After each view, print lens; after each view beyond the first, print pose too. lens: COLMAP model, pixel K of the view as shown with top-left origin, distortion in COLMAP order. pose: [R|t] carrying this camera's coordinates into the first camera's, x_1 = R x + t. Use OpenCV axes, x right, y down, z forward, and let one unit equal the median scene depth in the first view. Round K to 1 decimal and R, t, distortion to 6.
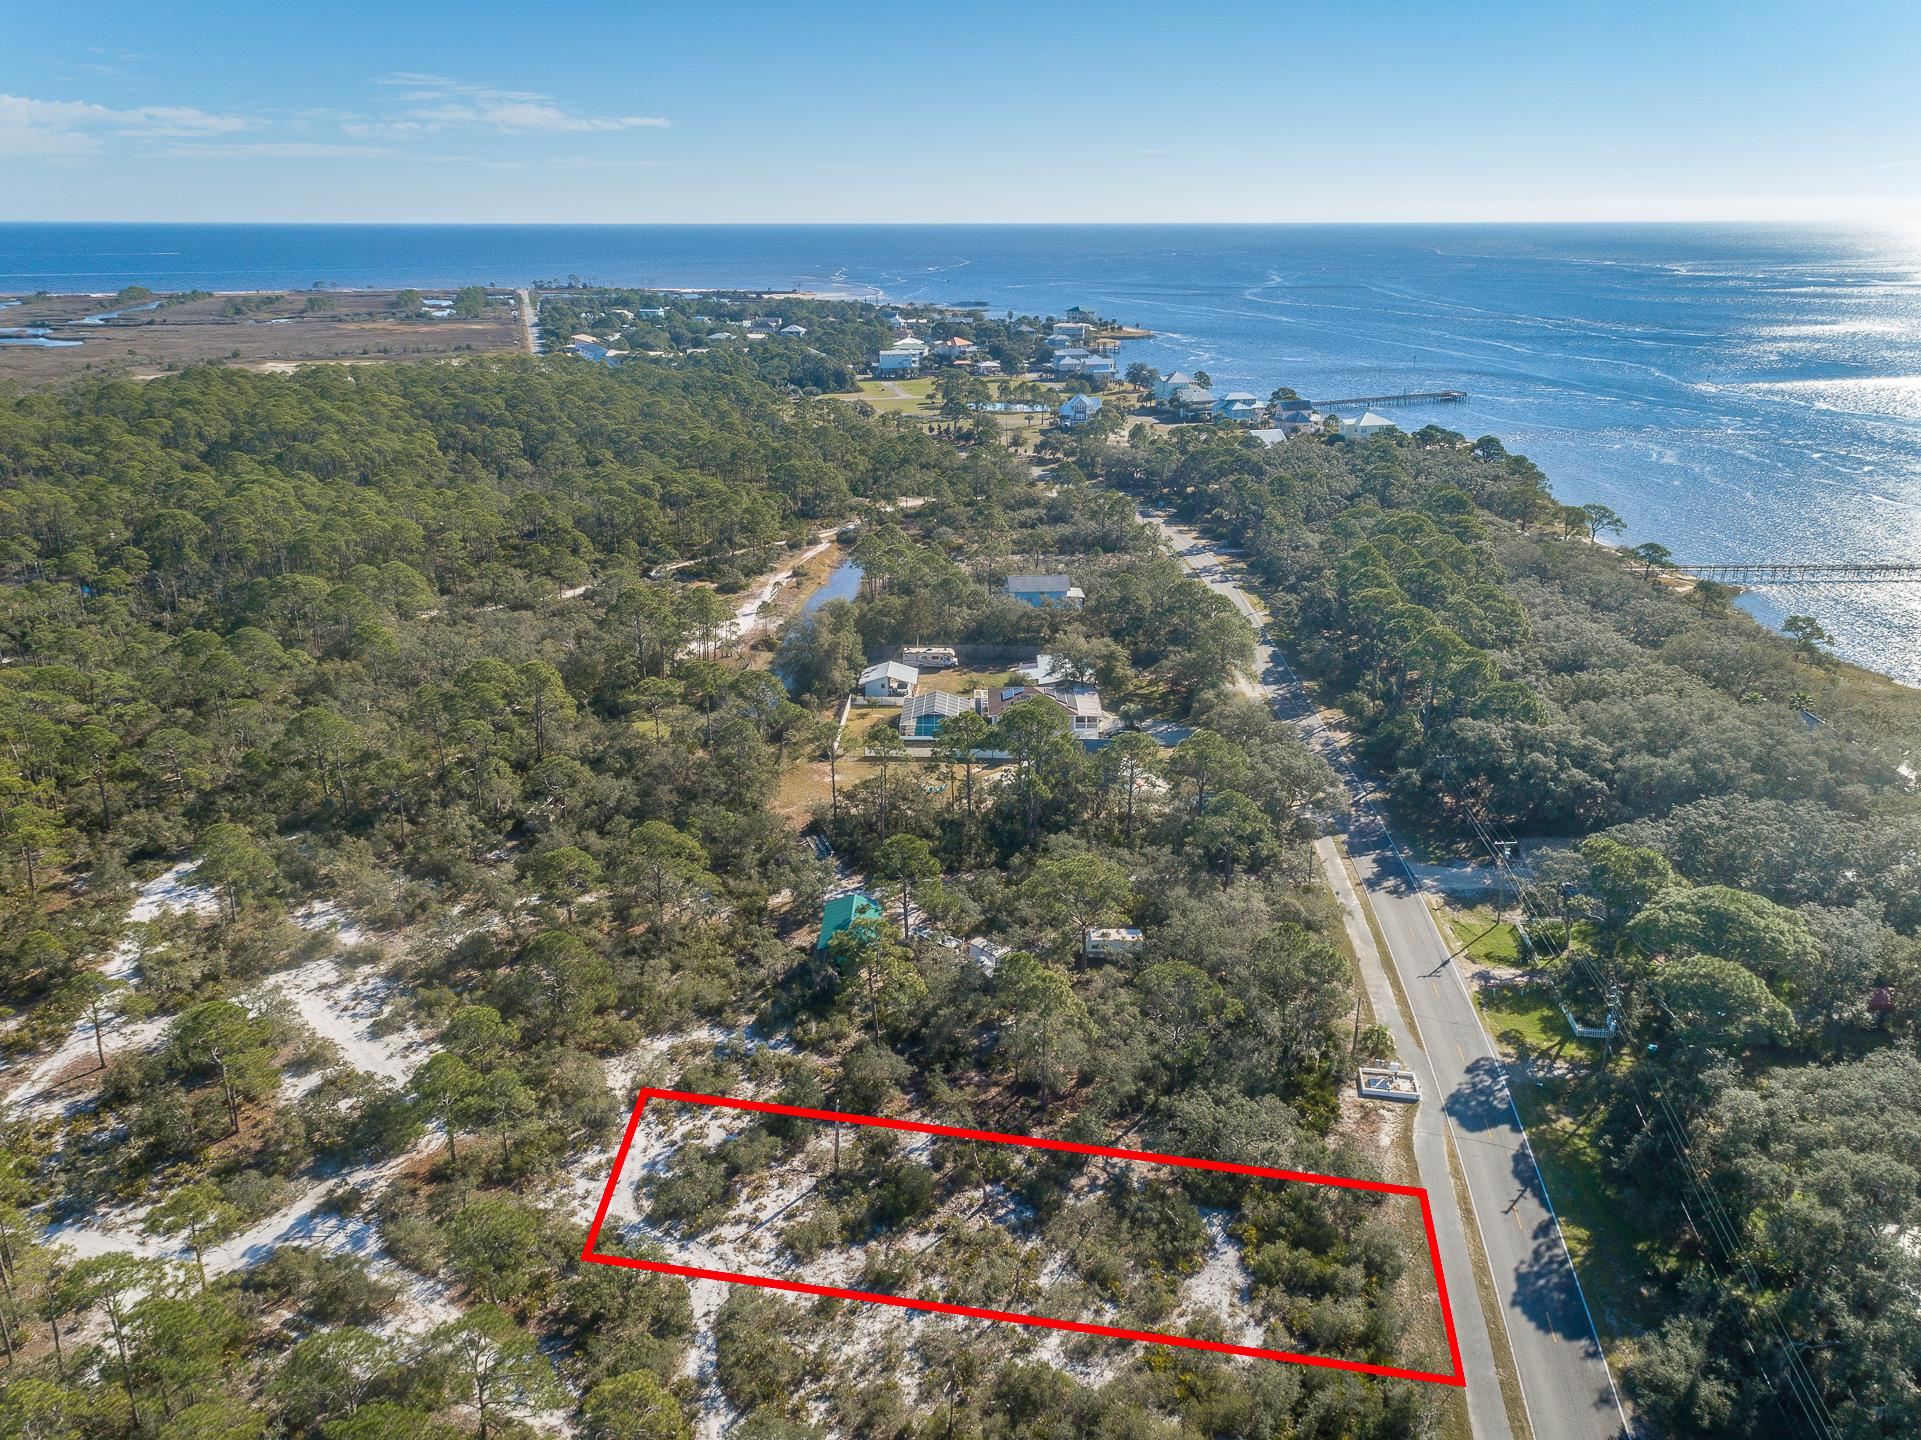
lens RADIAL K [[1448.6, 0, 951.8], [0, 1448.6, 715.2], [0, 0, 1]] dist [0.006457, 0.026308]
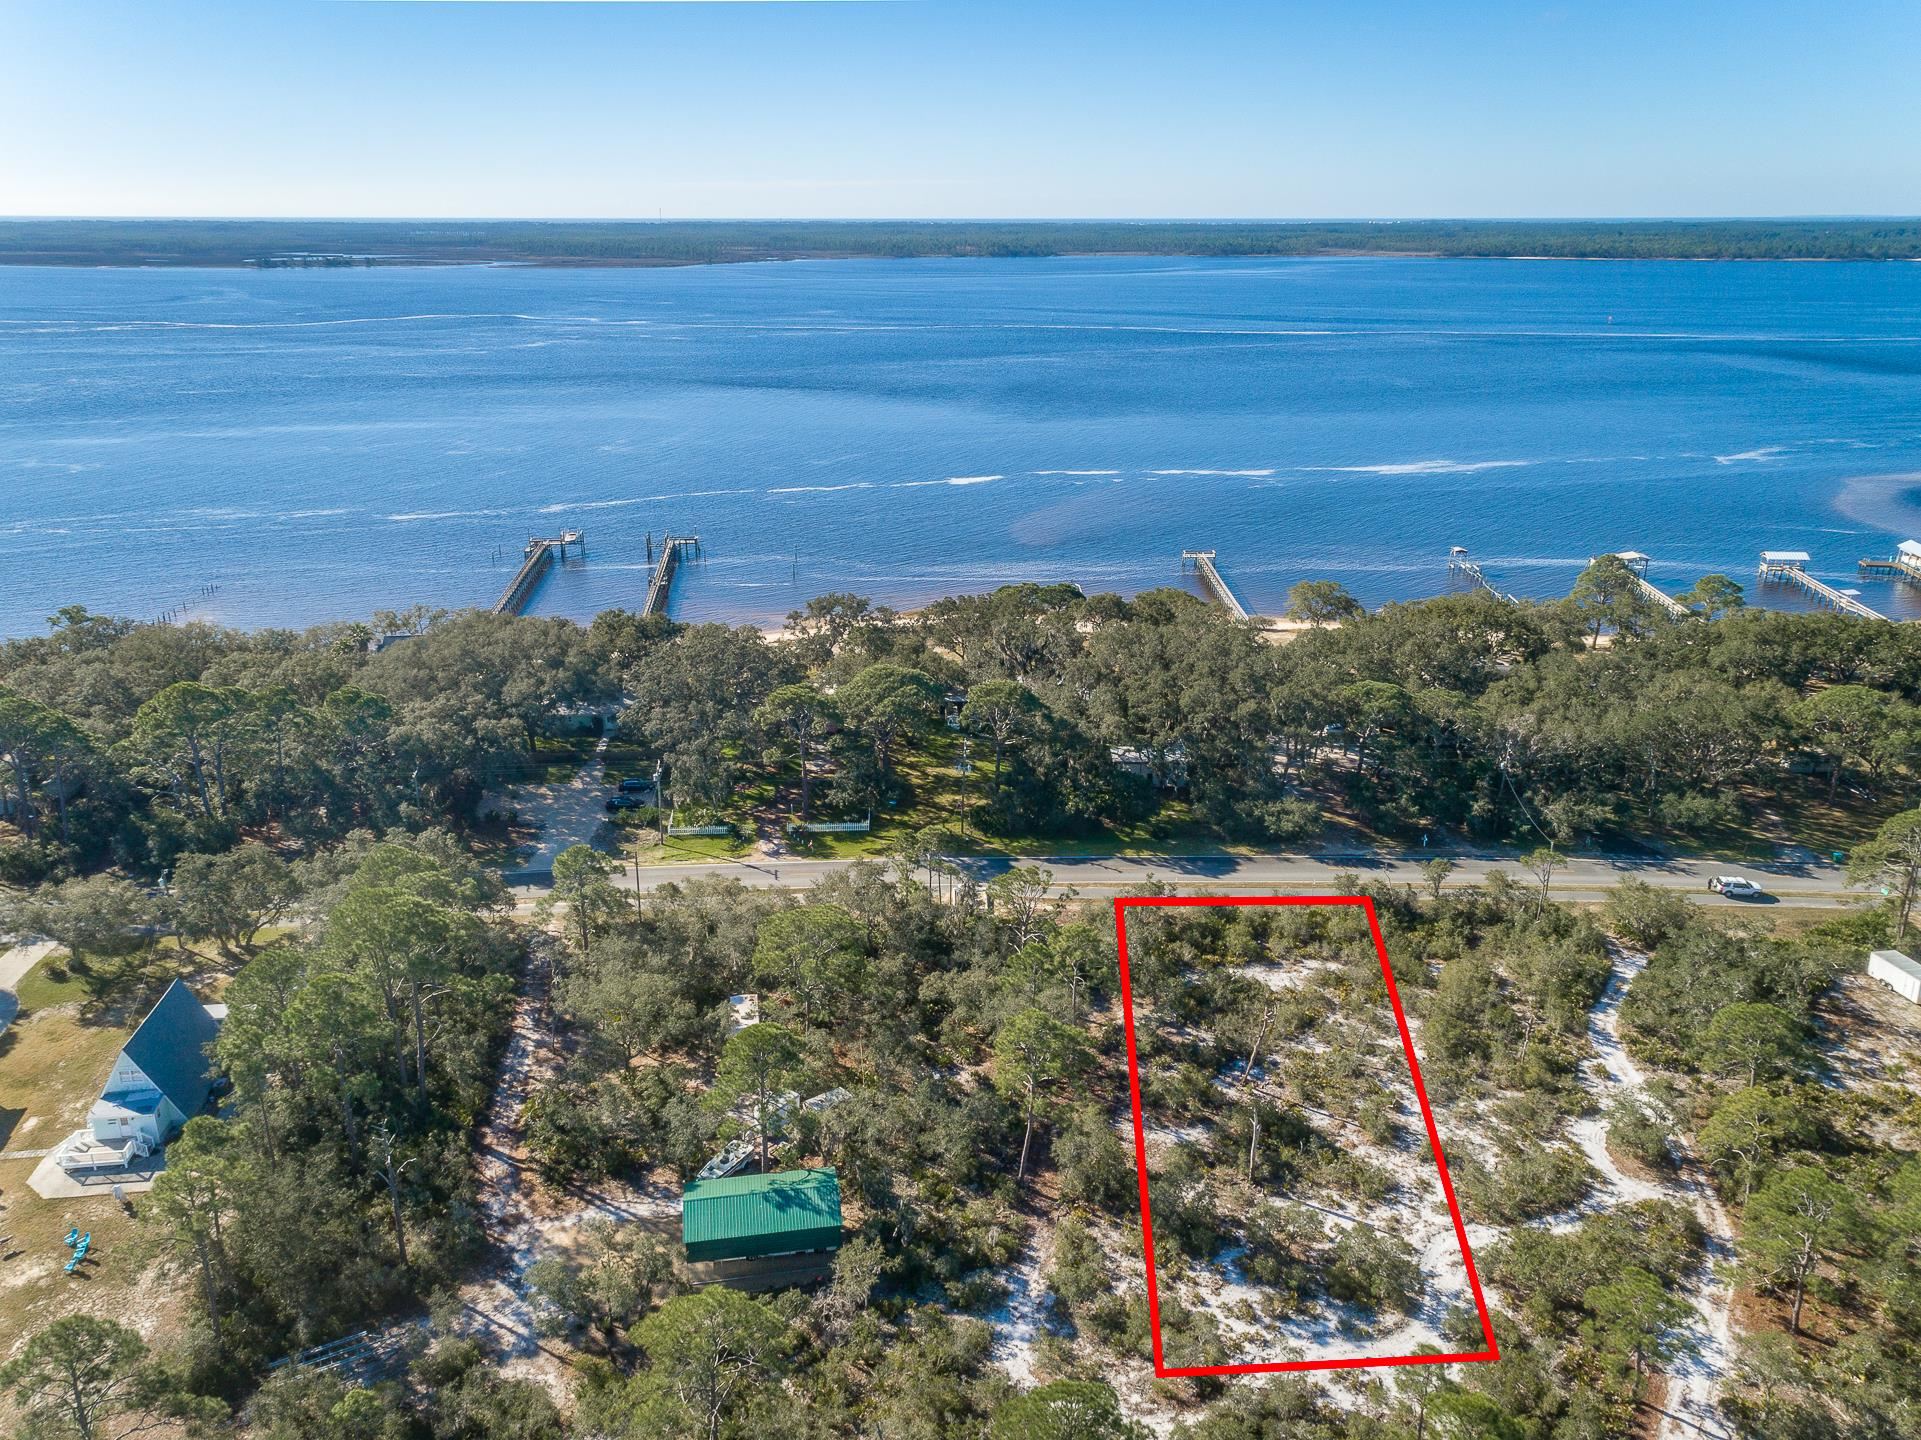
lens RADIAL K [[1448.6, 0, 951.8], [0, 1448.6, 715.2], [0, 0, 1]] dist [0.006457, 0.026308]
pose [[-0.176259, -0.327212, 0.928367, -0.857014], [0.319819, 0.872928, 0.368393, -0.362883], [-0.930940, 0.361842, -0.049212, 1.199184]]
